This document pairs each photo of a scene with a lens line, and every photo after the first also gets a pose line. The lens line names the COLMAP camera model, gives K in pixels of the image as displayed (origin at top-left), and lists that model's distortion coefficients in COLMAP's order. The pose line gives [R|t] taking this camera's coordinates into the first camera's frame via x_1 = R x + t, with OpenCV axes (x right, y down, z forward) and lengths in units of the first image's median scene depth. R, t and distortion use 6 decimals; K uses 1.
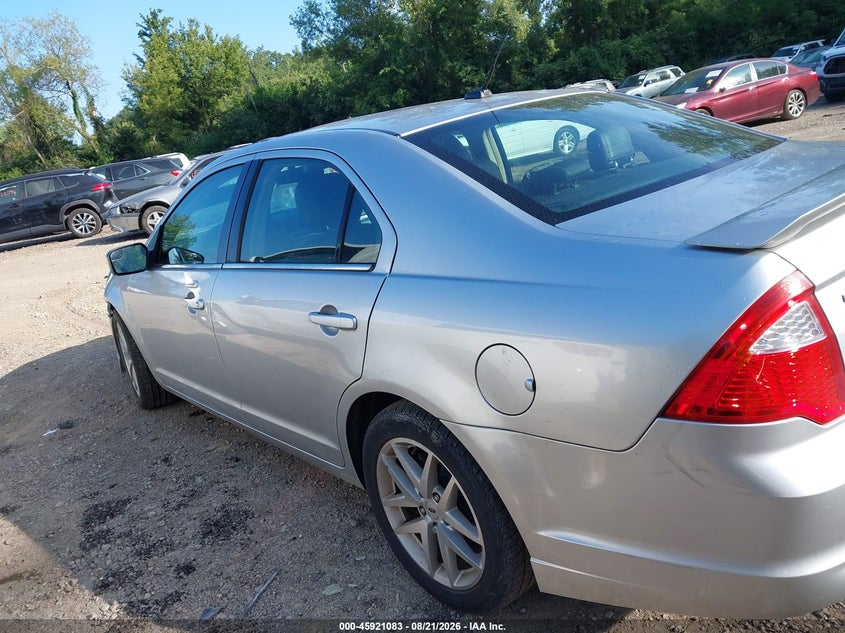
lens RADIAL K [[676.0, 0, 469.8], [0, 676.0, 317.6], [0, 0, 1]] dist [0.023291, -0.021628]
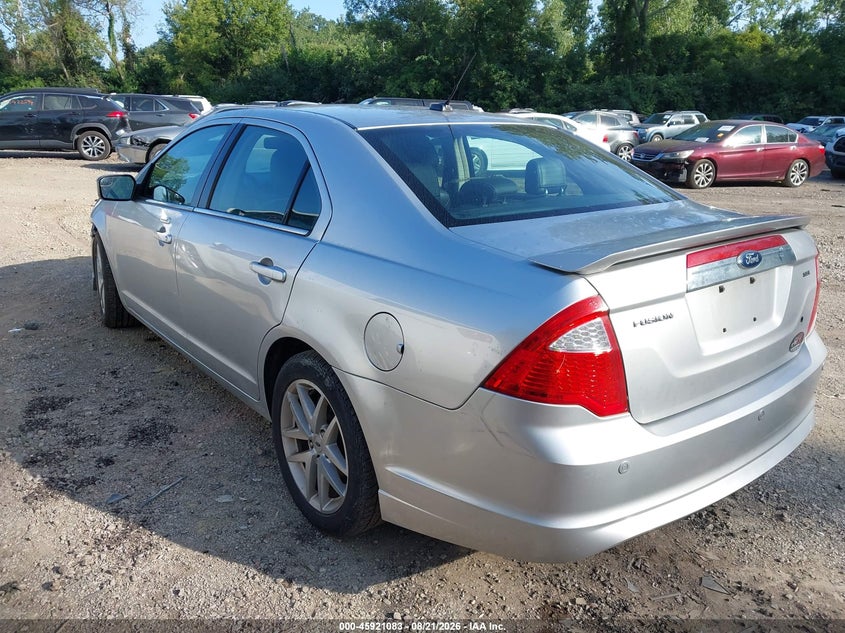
lens RADIAL K [[676.0, 0, 469.8], [0, 676.0, 317.6], [0, 0, 1]] dist [0.023291, -0.021628]
pose [[0.979897, 0.198838, 0.016268, 0.066517], [-0.198832, 0.980032, -0.001989, 0.007547], [-0.016339, -0.001286, 0.999866, -0.089000]]
